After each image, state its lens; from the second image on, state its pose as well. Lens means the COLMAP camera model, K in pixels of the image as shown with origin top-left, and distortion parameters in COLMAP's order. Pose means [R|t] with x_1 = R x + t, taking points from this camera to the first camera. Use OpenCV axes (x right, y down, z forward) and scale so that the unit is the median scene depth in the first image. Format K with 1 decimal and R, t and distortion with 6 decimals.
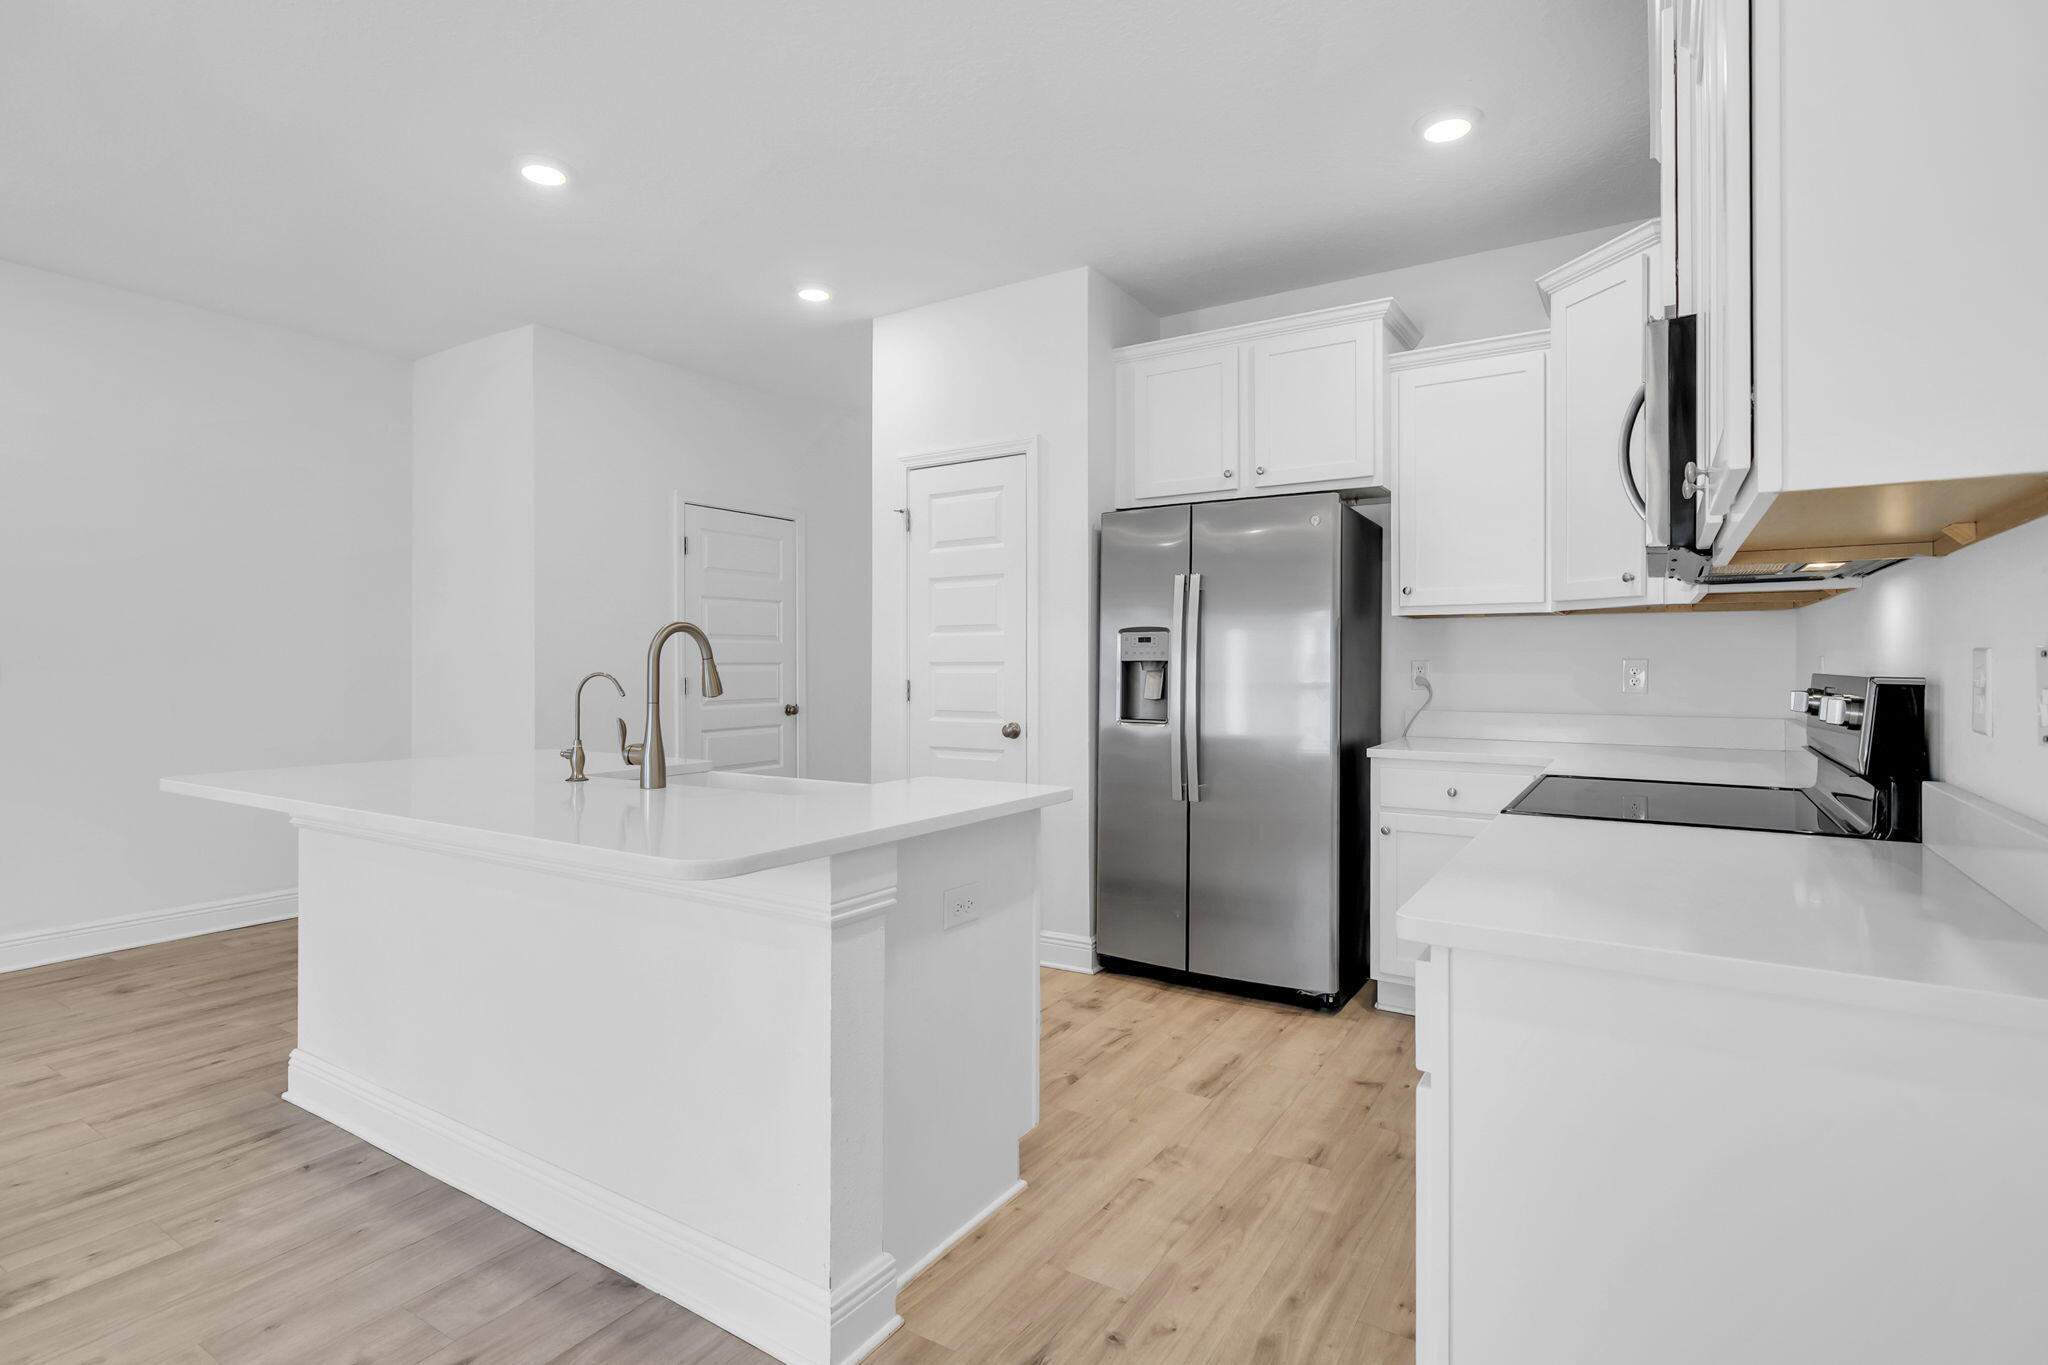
lens RADIAL K [[1011.6, 0, 1020.8], [0, 1011.6, 663.5], [0, 0, 1]] dist [-0.000187, 0.000793]
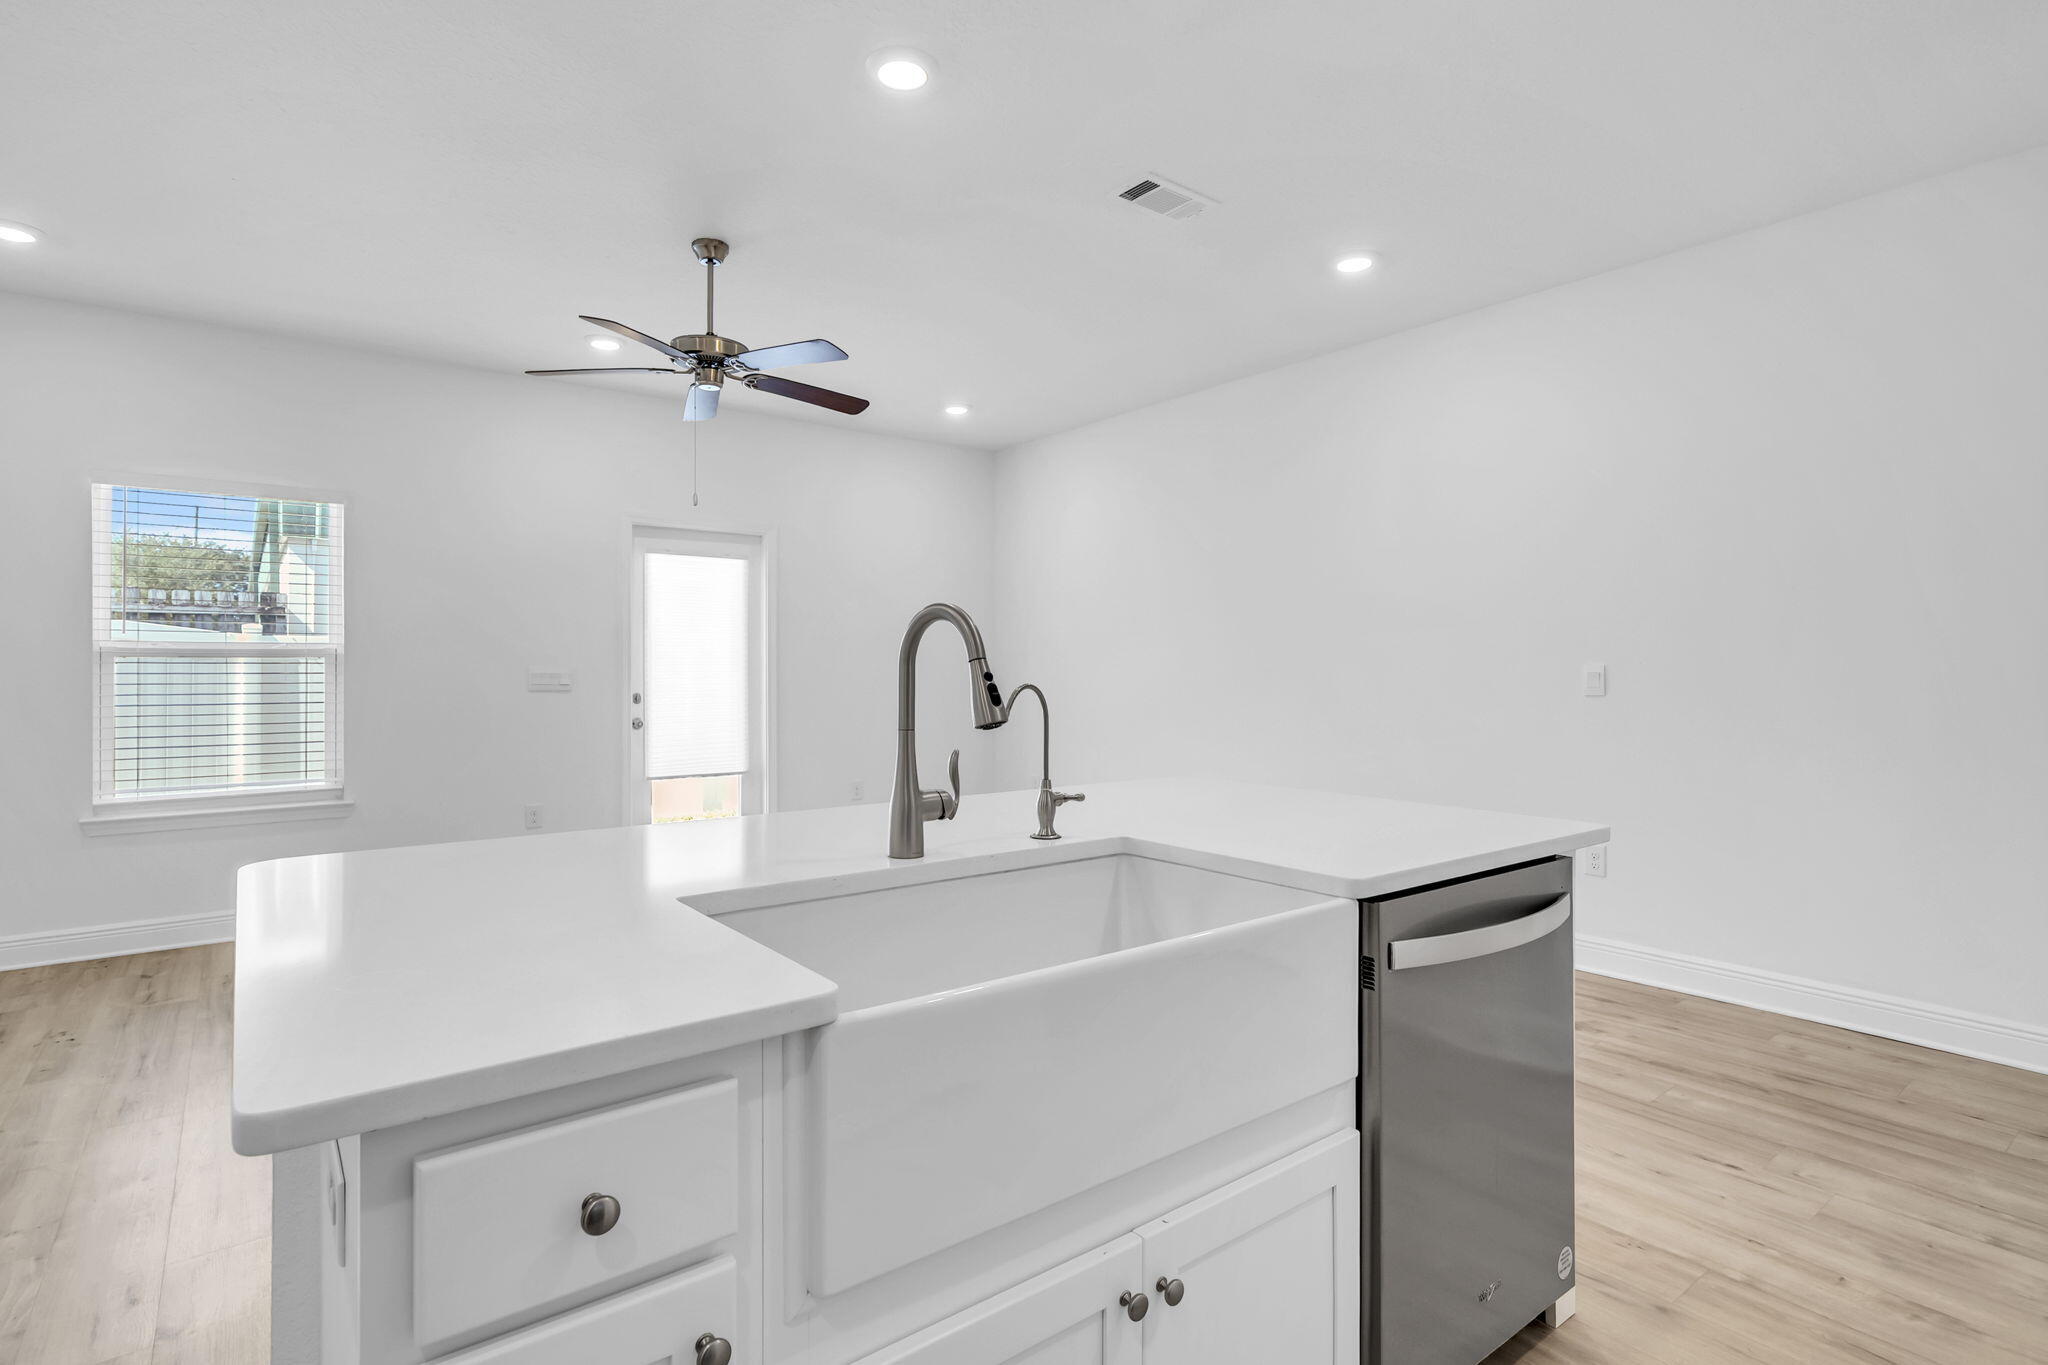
lens RADIAL K [[1011.6, 0, 1020.8], [0, 1011.6, 663.5], [0, 0, 1]] dist [-0.000187, 0.000793]
pose [[-0.345934, -0.006892, -0.938234, 0.170098], [0.000250, 0.999972, -0.007438, 0.000254], [0.938259, -0.002808, -0.345922, 0.927304]]
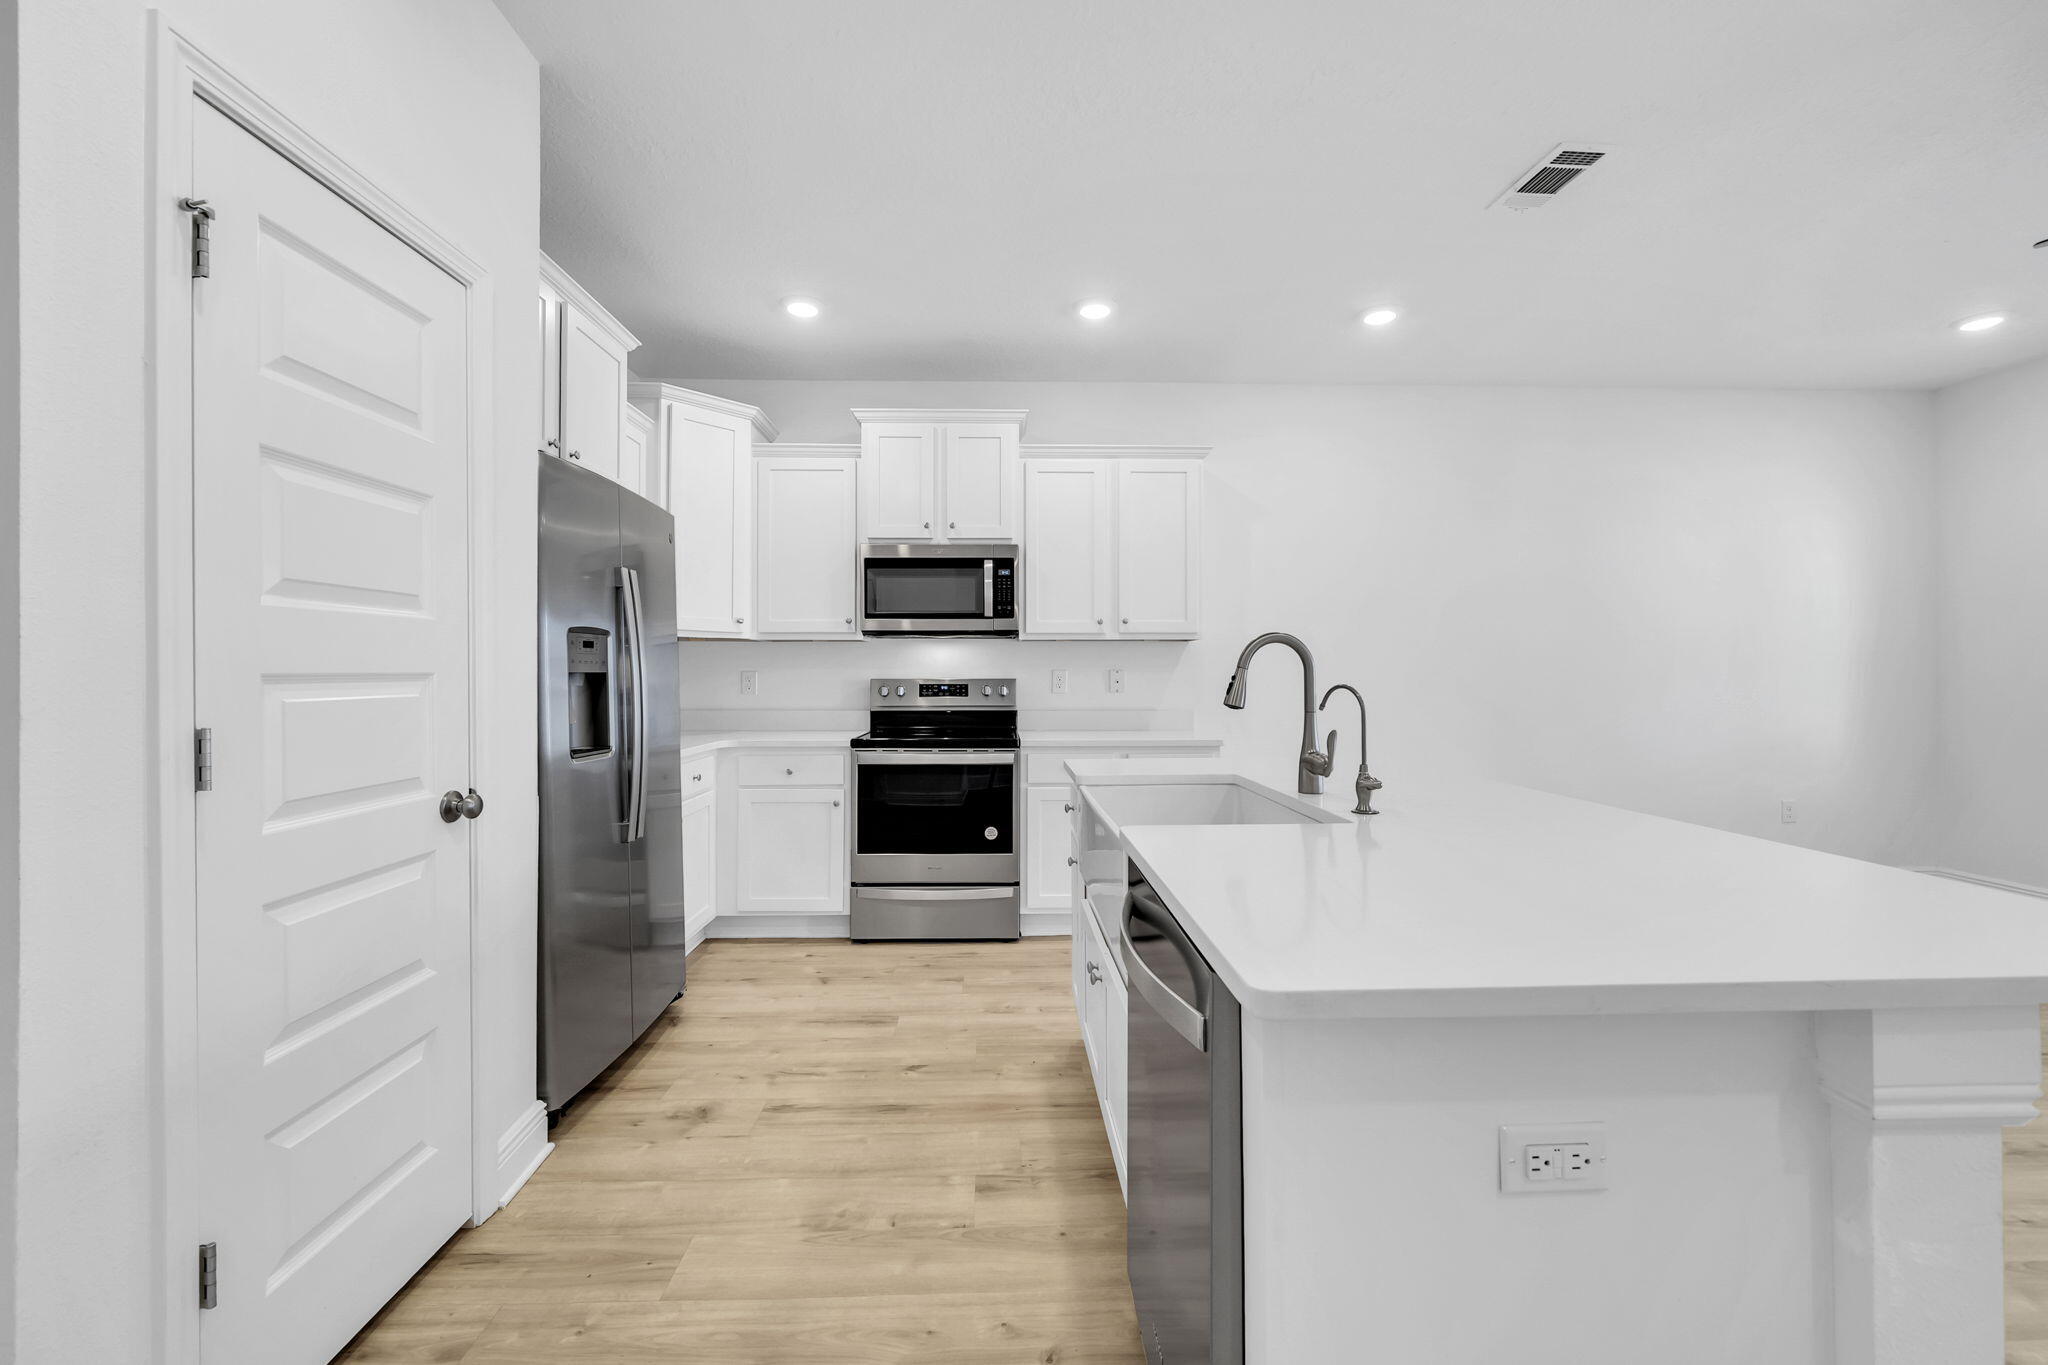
lens RADIAL K [[821.9, 0, 1022.6], [0, 821.9, 670.9], [0, 0, 1]] dist [-0.001538, -0.000148]
pose [[-0.564791, 0.004322, 0.825222, -0.637393], [0.003312, 0.999990, -0.002971, -0.001091], [-0.825227, 0.001055, -0.564800, 1.227601]]
